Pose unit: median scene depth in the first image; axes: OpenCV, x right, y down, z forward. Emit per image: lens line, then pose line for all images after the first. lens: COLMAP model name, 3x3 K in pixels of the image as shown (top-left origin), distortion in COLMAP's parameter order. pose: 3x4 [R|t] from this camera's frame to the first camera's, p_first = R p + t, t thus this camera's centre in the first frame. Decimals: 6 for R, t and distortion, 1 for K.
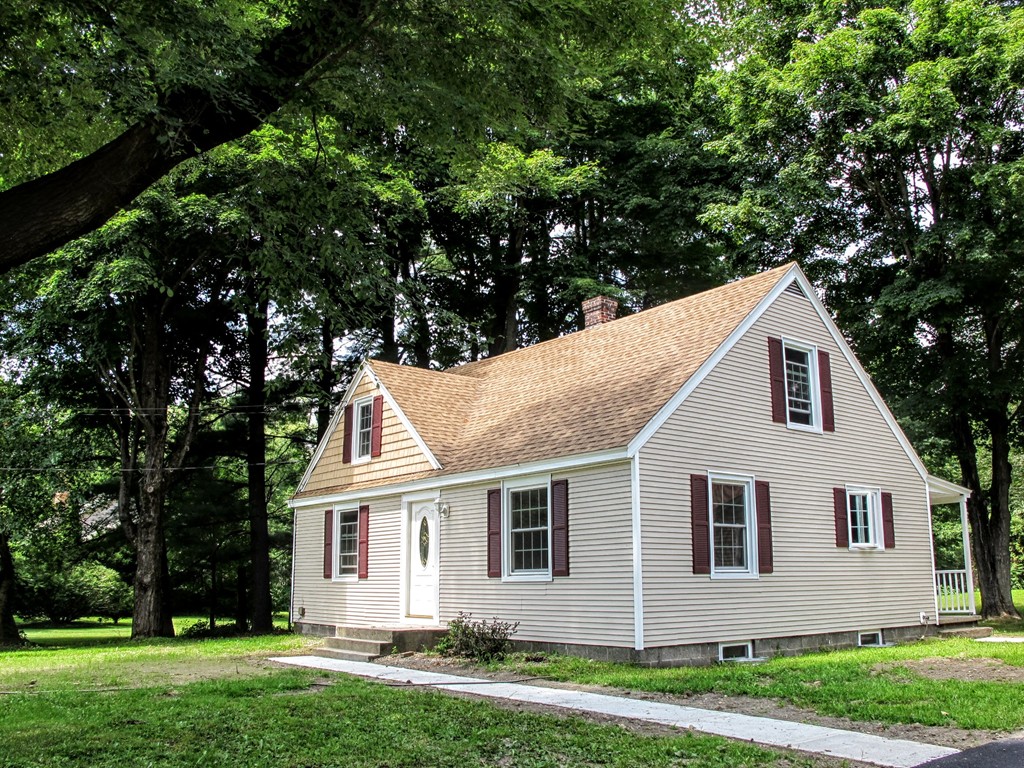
lens RADIAL K [[928.1, 0, 543.8], [0, 928.1, 386.6], [0, 0, 1]] dist [-0.080237, 0.000000]
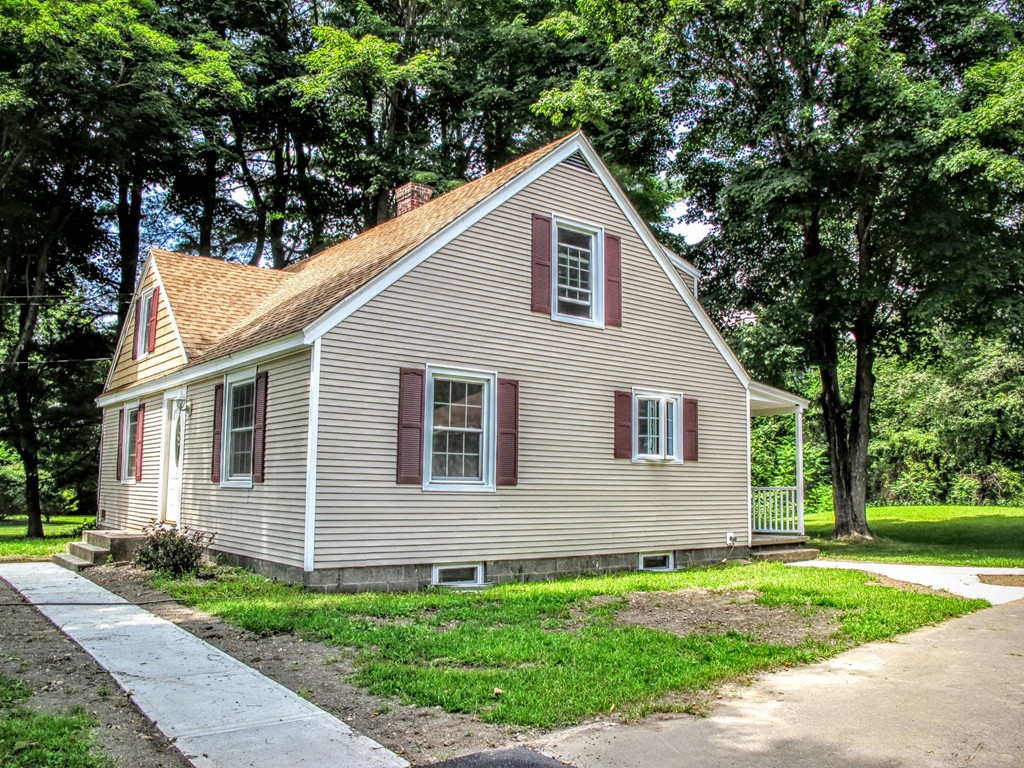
lens RADIAL K [[857.7, 0, 518.8], [0, 857.7, 377.3], [0, 0, 1]] dist [-0.143039, 0.102455]
pose [[0.999680, 0.014716, -0.020593, 0.238783], [-0.013048, 0.996797, 0.078903, 0.034207], [0.021688, -0.078609, 0.996670, 0.188154]]
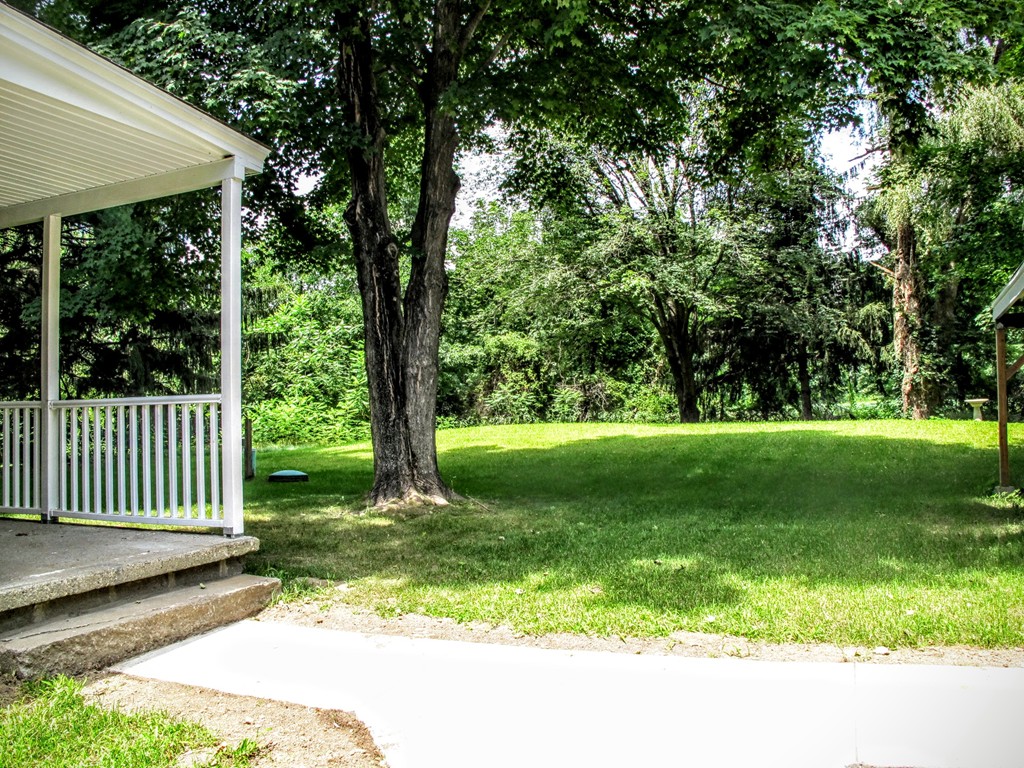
lens RADIAL K [[857.7, 0, 511.7], [0, 857.7, 384.4], [0, 0, 1]] dist [-0.143039, 0.102455]
pose [[0.909959, -0.000728, 0.414697, 0.514034], [-0.073157, 0.984034, 0.162253, 0.170084], [-0.408194, -0.177981, 0.895377, 0.827155]]
